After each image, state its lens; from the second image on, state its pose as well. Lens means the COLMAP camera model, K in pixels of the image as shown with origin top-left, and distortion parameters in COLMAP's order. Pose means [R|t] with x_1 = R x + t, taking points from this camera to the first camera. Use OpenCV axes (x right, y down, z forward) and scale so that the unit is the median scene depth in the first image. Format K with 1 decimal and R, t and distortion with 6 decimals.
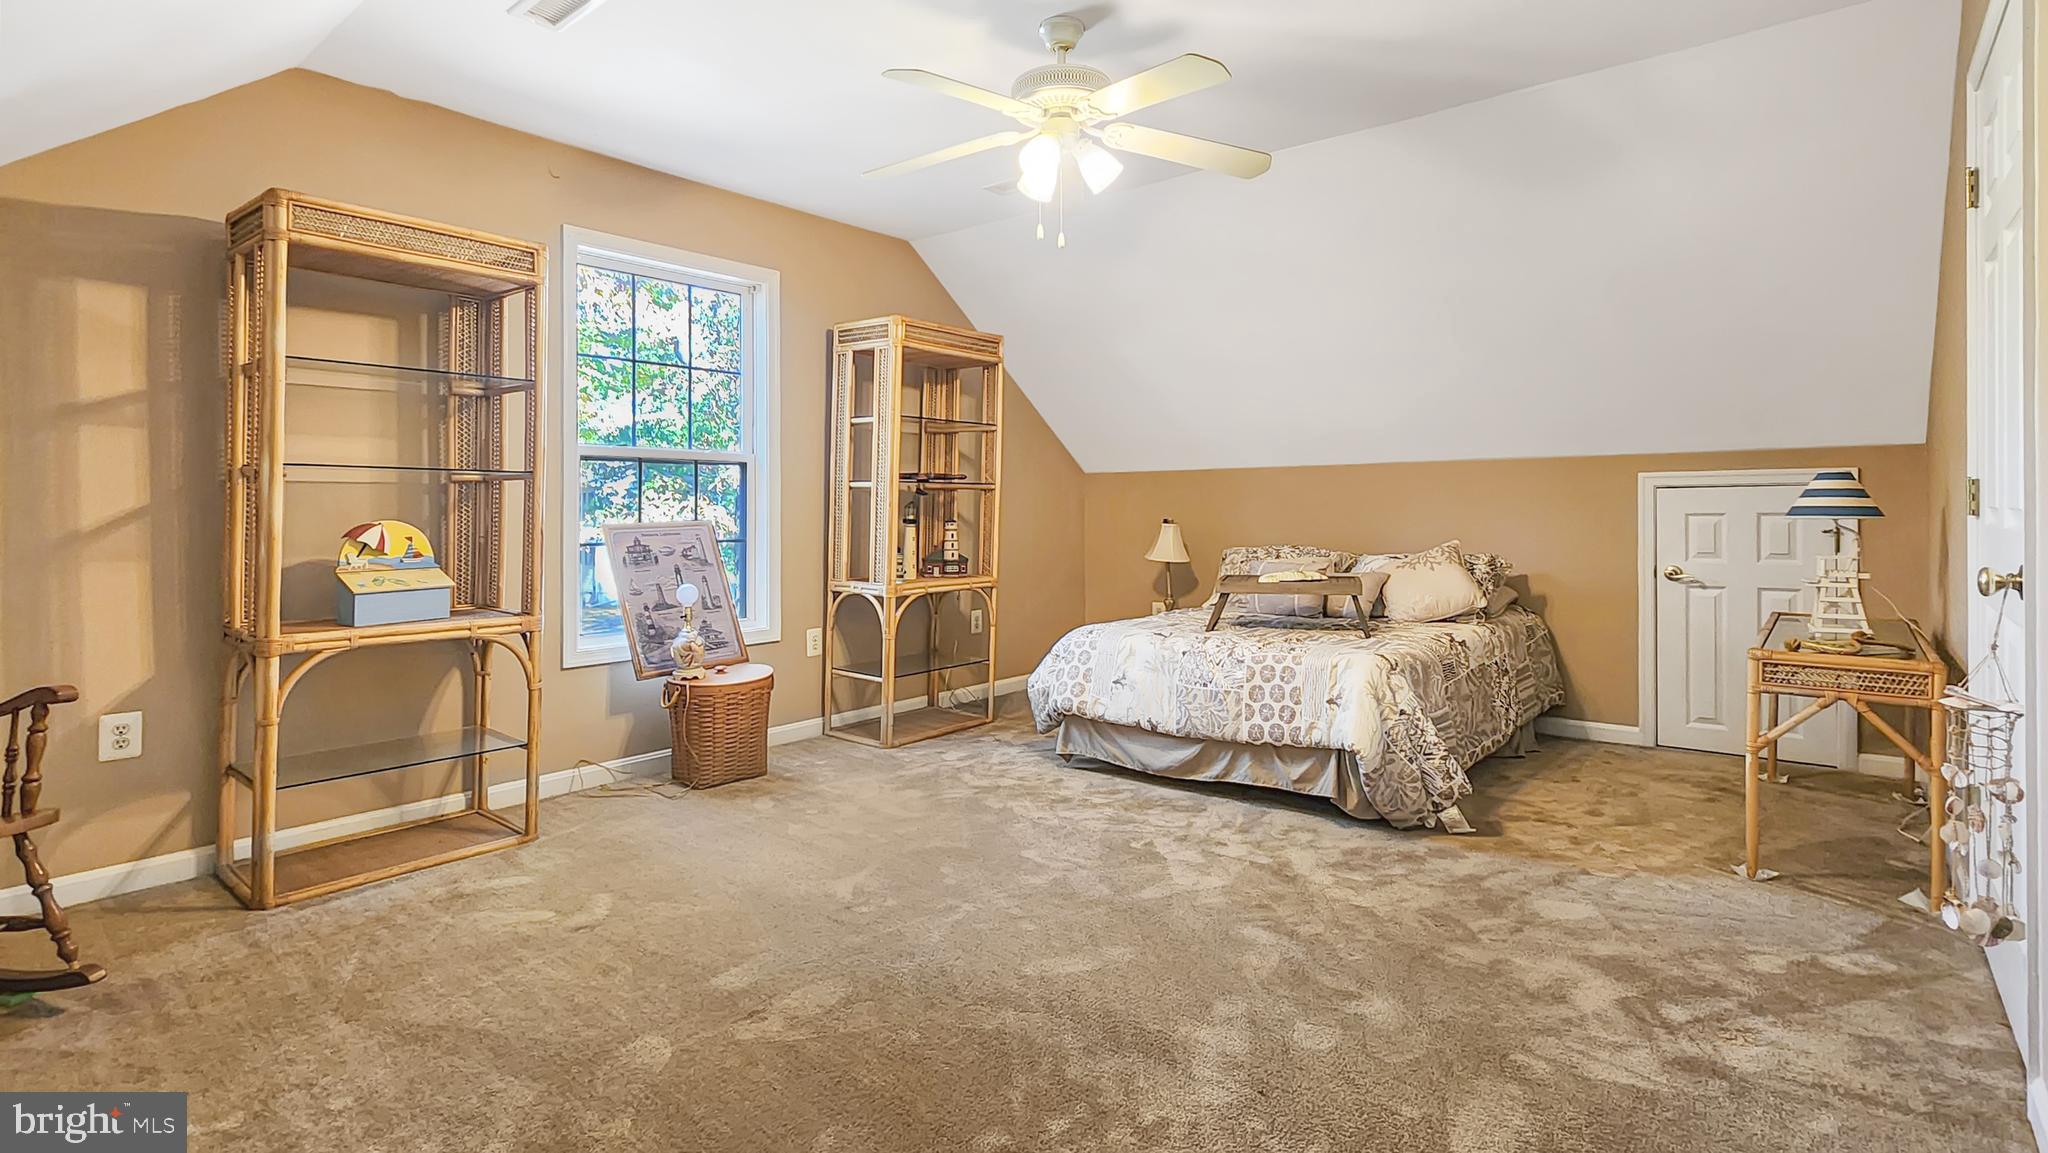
lens RADIAL K [[985.8, 0, 1027.0], [0, 985.8, 544.3], [0, 0, 1]] dist [-0.001776, -0.000267]
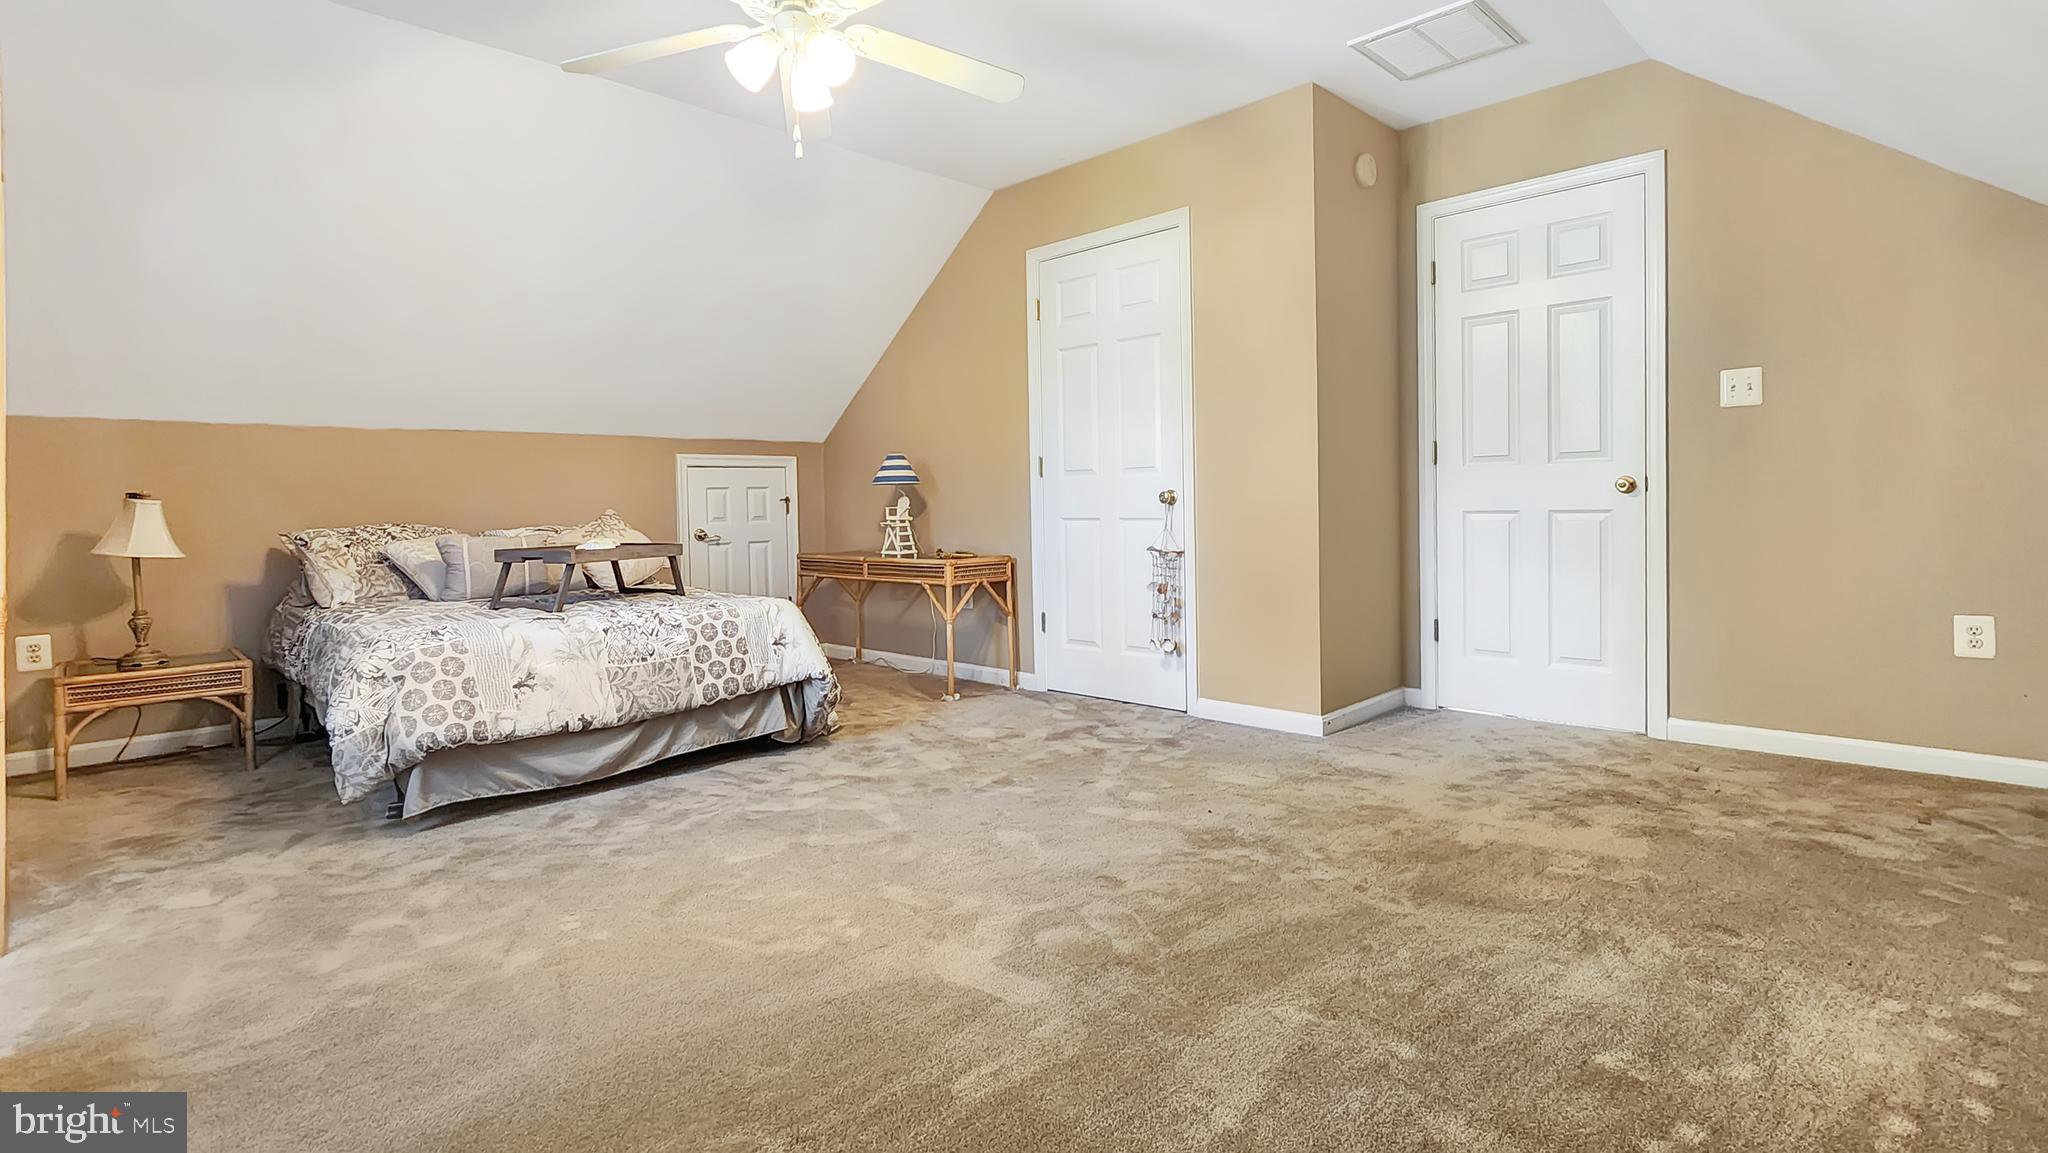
lens RADIAL K [[985.8, 0, 1027.0], [0, 985.8, 544.3], [0, 0, 1]] dist [-0.001776, -0.000267]
pose [[0.109964, -0.040206, 0.993122, -0.691184], [0.055086, 0.997892, 0.034300, 0.026395], [-0.992408, 0.050936, 0.111947, 0.558123]]
